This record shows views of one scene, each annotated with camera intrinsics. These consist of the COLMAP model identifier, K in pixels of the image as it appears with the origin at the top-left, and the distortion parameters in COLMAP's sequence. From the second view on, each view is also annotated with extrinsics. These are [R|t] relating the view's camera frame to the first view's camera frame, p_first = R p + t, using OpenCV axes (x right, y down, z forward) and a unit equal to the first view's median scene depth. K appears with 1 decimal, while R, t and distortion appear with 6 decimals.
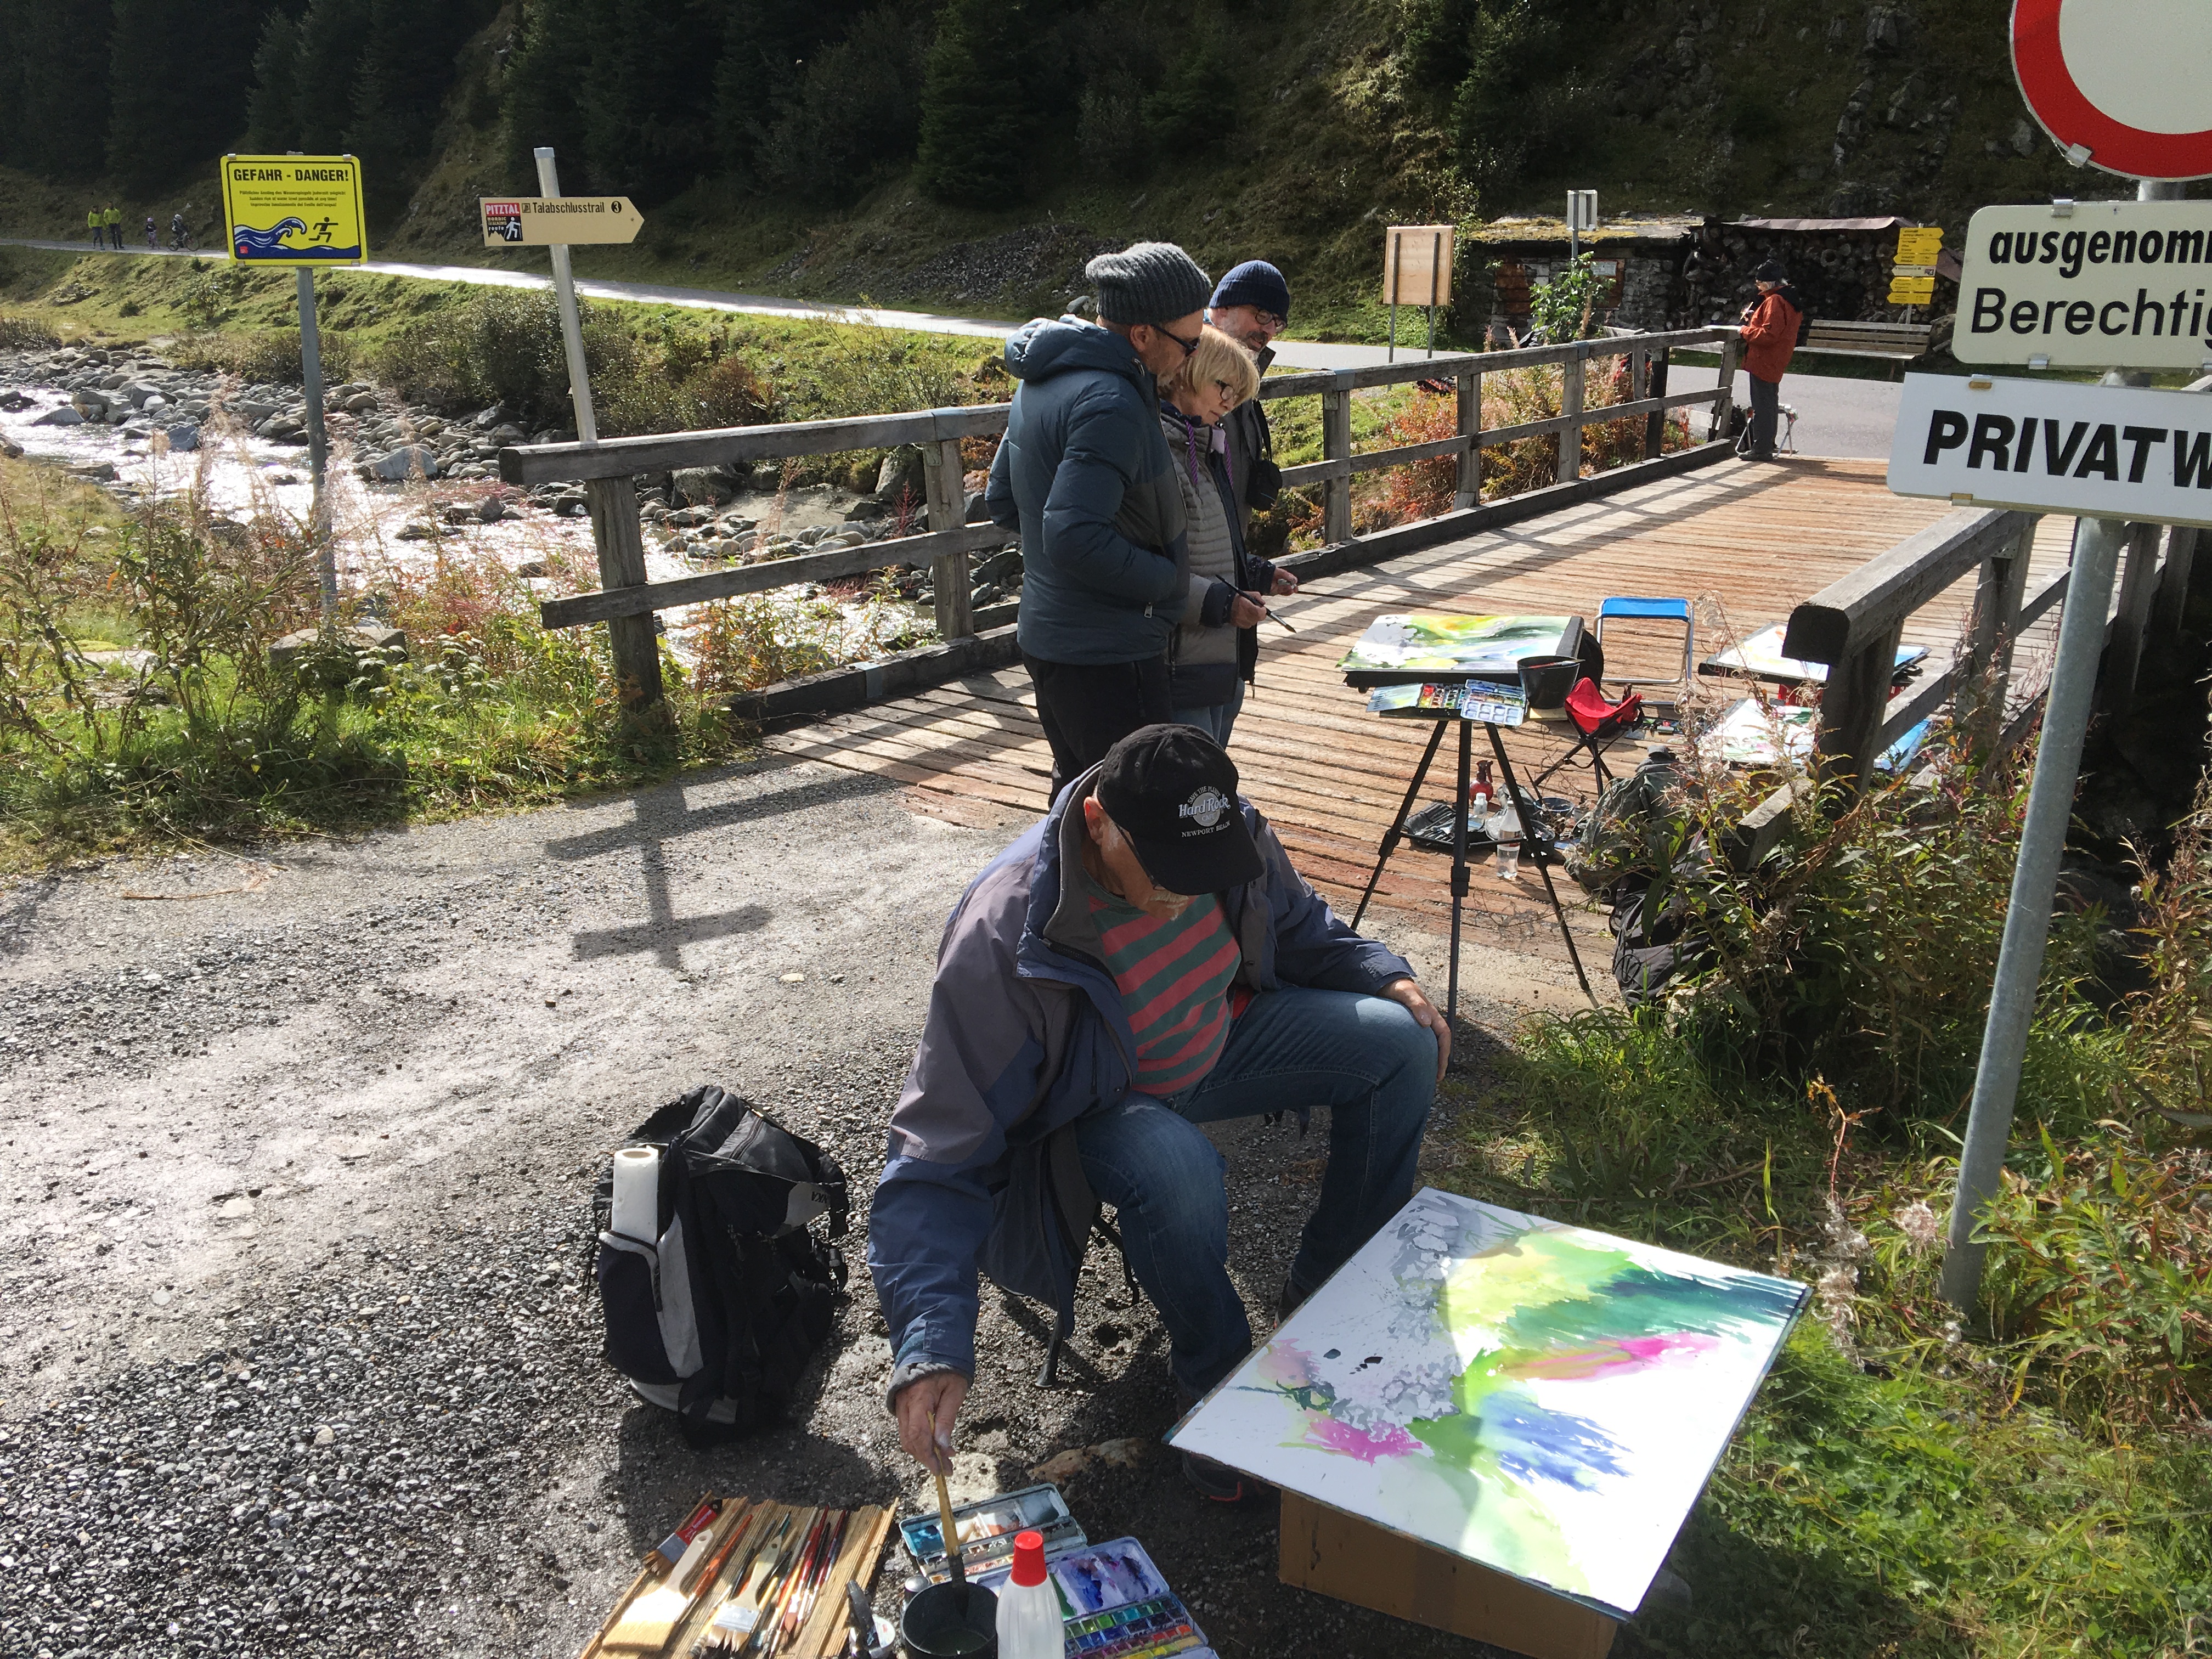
lens RADIAL K [[1859.1, 0, 1105.2], [0, 1859.1, 833.8], [0, 0, 1]] dist [0.073285, -0.098143]
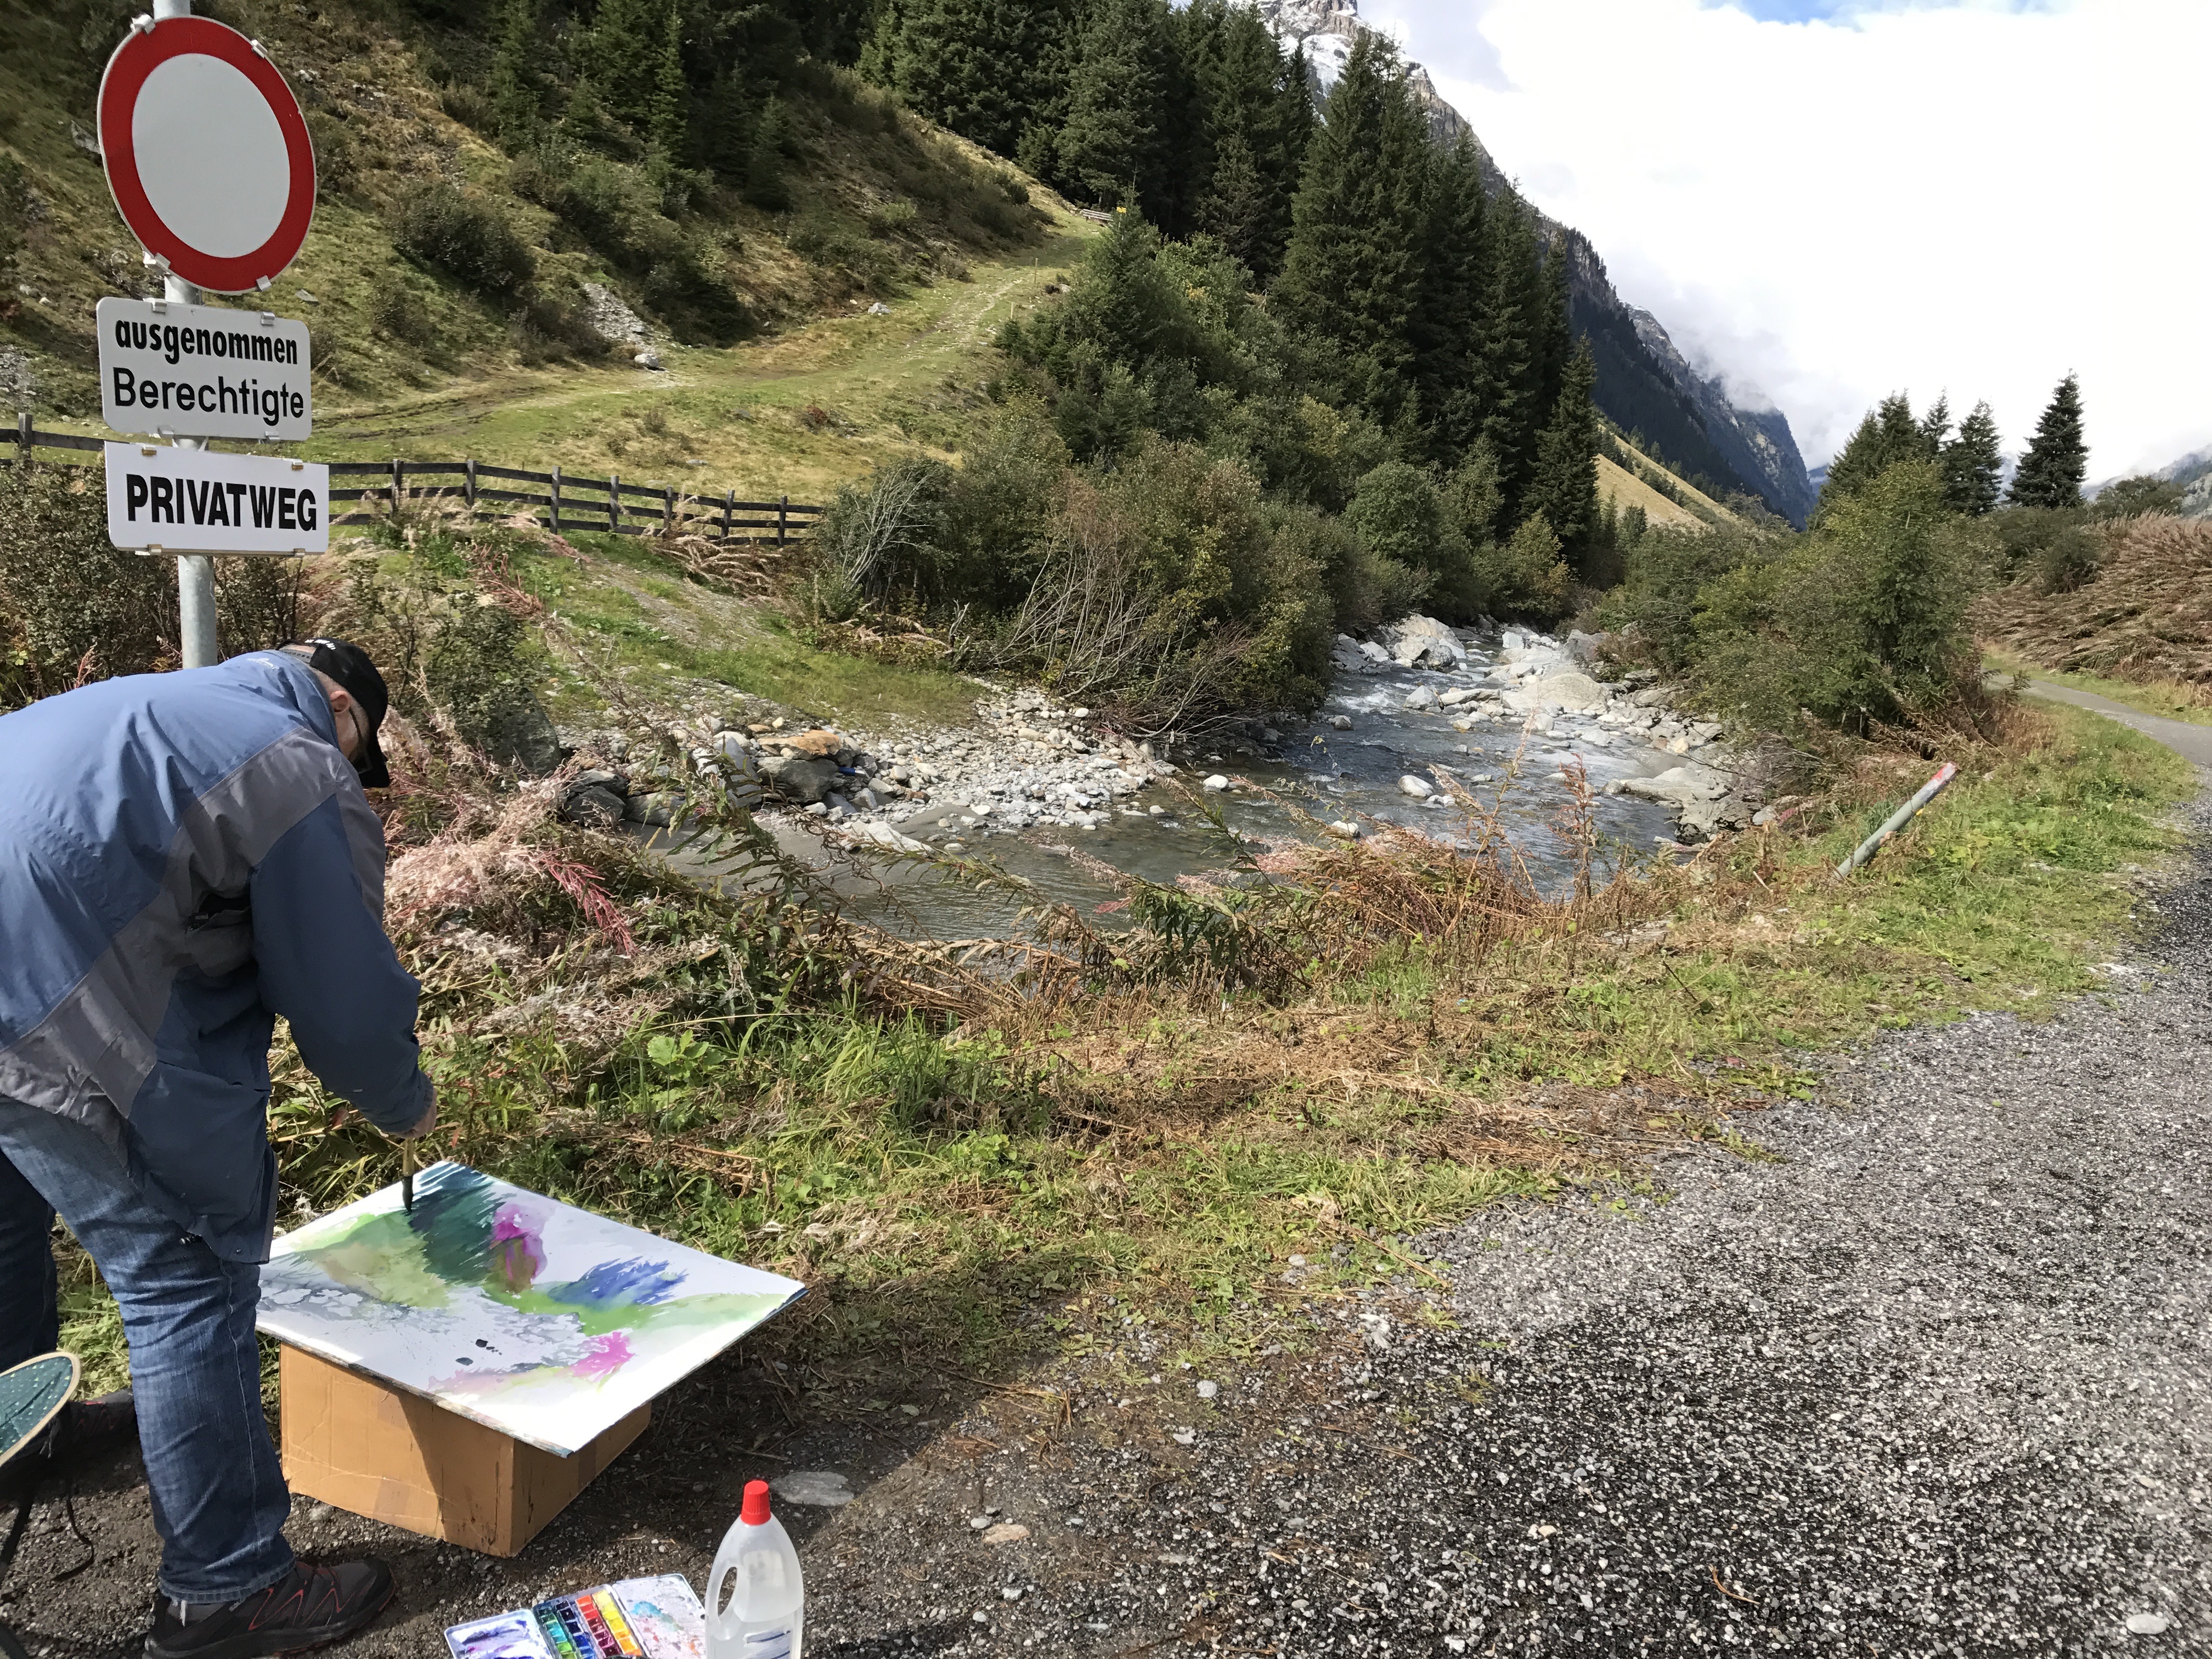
lens RADIAL K [[1856.6, 0, 1112.9], [0, 1856.6, 827.5], [0, 0, 1]] dist [0.044981, -0.039375]
pose [[-0.149621, -0.230269, 0.961556, -0.800060], [0.169488, 0.952135, 0.254386, -0.210612], [-0.974109, 0.201033, -0.103431, 0.581215]]
